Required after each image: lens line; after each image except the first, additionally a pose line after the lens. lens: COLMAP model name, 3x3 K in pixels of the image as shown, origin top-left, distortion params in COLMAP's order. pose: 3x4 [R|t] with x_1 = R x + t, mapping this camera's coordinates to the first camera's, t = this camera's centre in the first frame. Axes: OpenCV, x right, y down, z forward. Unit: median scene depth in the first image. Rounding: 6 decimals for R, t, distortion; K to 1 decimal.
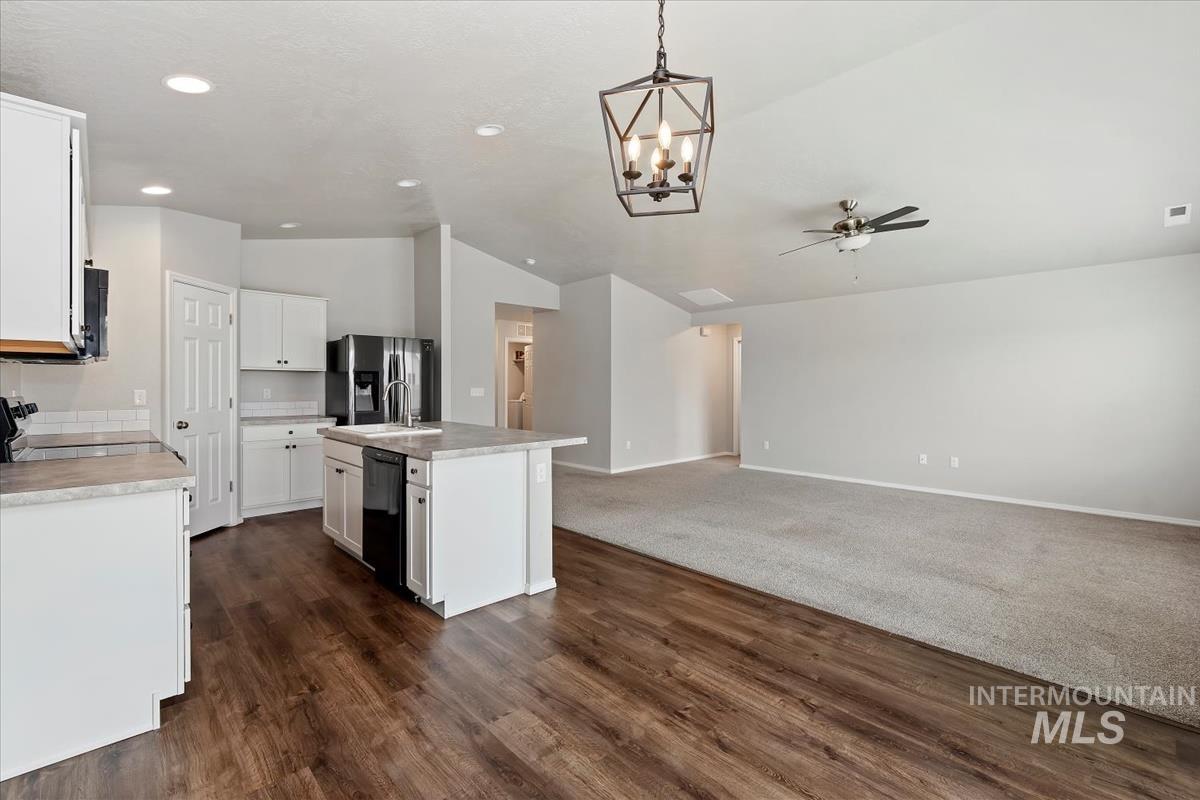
lens RADIAL K [[524.1, 0, 599.1], [0, 524.1, 405.0], [0, 0, 1]] dist [0.001807, -0.002354]
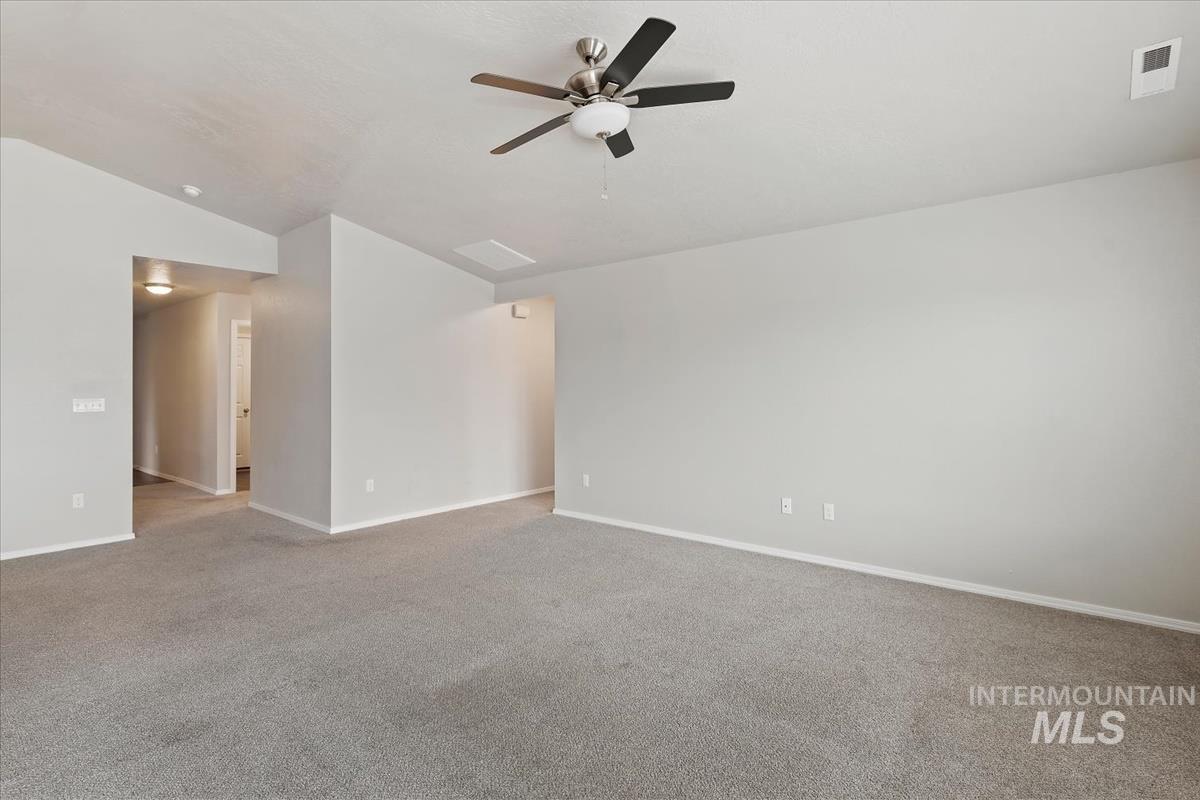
lens RADIAL K [[609.5, 0, 593.4], [0, 609.5, 403.2], [0, 0, 1]] dist [0.004214, -0.001820]
pose [[0.993242, -0.011004, 0.115536, 0.243793], [0.012299, 0.999869, -0.010504, -0.012209], [-0.115405, 0.011854, 0.993248, 0.238599]]
